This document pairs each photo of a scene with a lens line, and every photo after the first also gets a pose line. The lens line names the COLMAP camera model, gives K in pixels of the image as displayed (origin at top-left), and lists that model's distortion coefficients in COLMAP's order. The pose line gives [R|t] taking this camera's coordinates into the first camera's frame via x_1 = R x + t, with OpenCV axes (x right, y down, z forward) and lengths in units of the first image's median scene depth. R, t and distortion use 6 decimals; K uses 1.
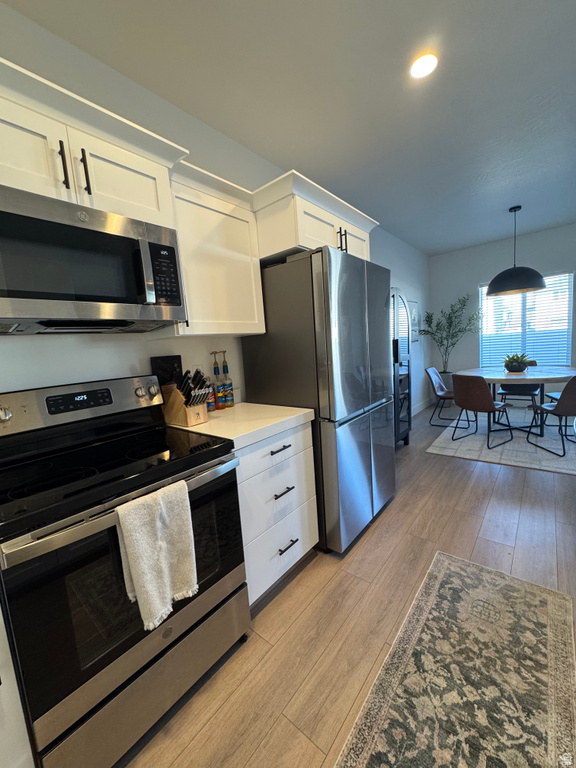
lens RADIAL K [[307.1, 0, 290.1], [0, 307.1, 385.4], [0, 0, 1]] dist [-0.001647, -0.000238]
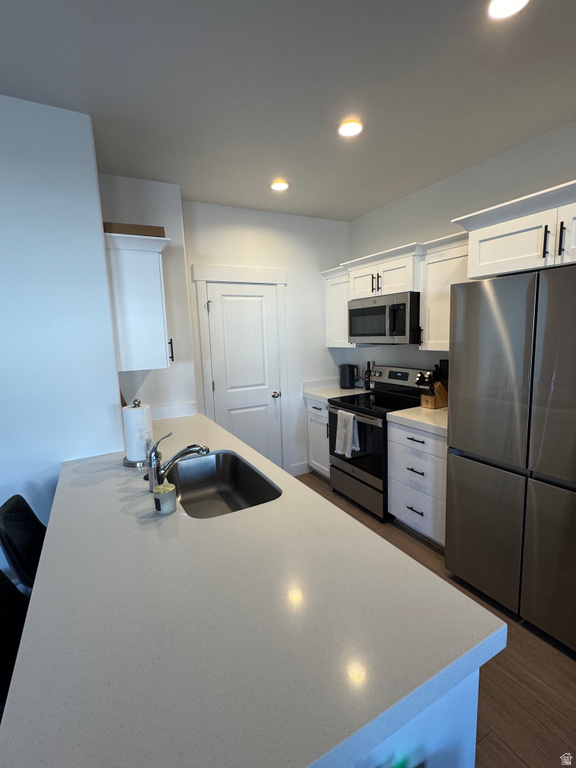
lens RADIAL K [[357.4, 0, 291.3], [0, 357.4, 385.2], [0, 0, 1]] dist [-0.000455, 0.000049]
pose [[-0.361863, 0.226923, -0.904191, 1.720173], [-0.055048, 0.963027, 0.263720, -0.465353], [0.930604, 0.145205, -0.335992, 1.065235]]
